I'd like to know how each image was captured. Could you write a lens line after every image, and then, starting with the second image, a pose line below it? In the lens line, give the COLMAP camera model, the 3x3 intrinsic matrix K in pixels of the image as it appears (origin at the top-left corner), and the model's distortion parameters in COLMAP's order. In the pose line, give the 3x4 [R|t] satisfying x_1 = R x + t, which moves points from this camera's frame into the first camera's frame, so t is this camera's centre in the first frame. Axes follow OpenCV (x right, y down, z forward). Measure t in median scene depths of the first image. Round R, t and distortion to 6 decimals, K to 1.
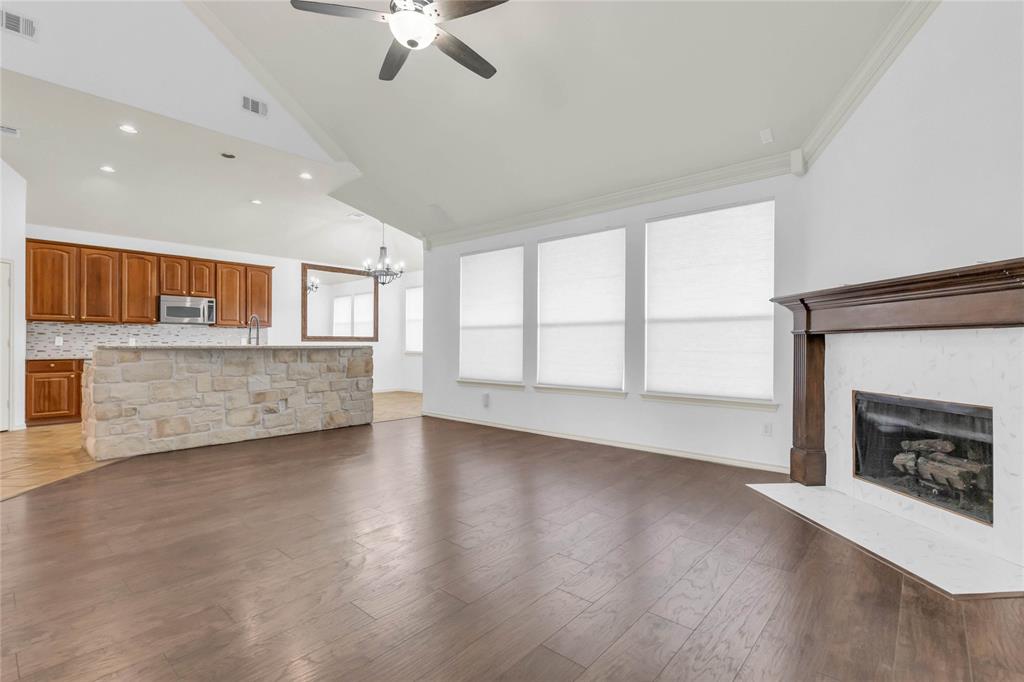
lens RADIAL K [[471.1, 0, 511.5], [0, 471.1, 346.3], [0, 0, 1]] dist [0.002465, -0.001072]
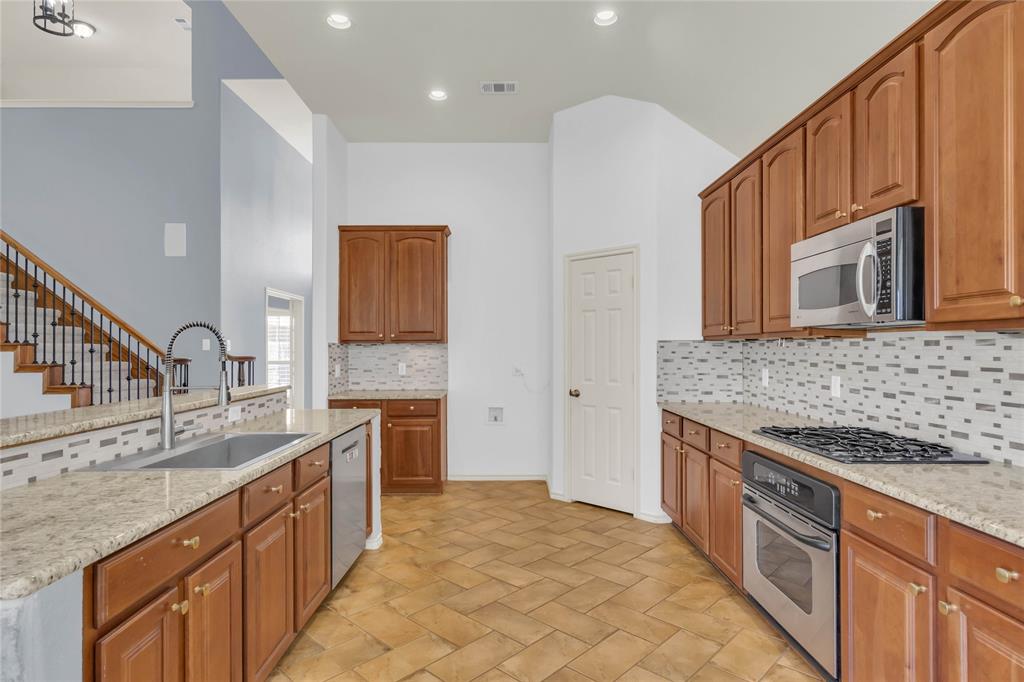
lens RADIAL K [[559.7, 0, 512.0], [0, 559.7, 341.0], [0, 0, 1]] dist [0.003385, -0.000036]
pose [[-0.738575, -0.009172, -0.674109, -0.399463], [-0.003583, 0.999947, -0.009679, -0.044129], [0.674162, -0.004734, -0.738569, 1.323646]]
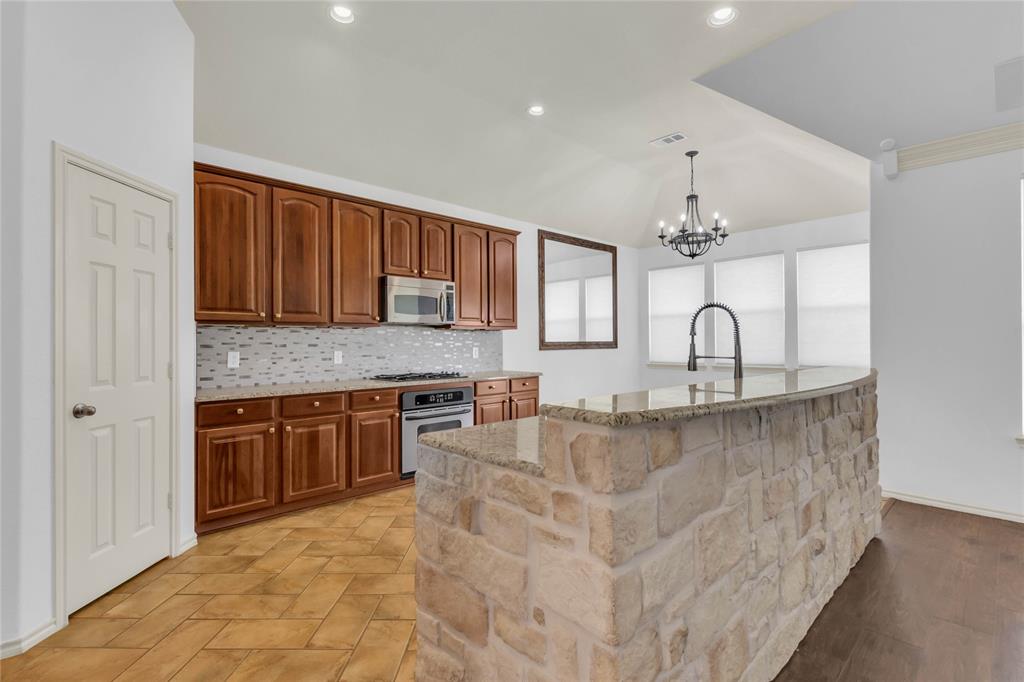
lens RADIAL K [[475.0, 0, 512.0], [0, 475.0, 341.0], [0, 0, 1]] dist [0.004724, 0.000106]
pose [[0.996397, -0.008216, -0.084416, -0.627775], [0.007703, 0.999950, -0.006396, -0.027845], [0.084464, 0.005723, 0.996410, 0.508644]]
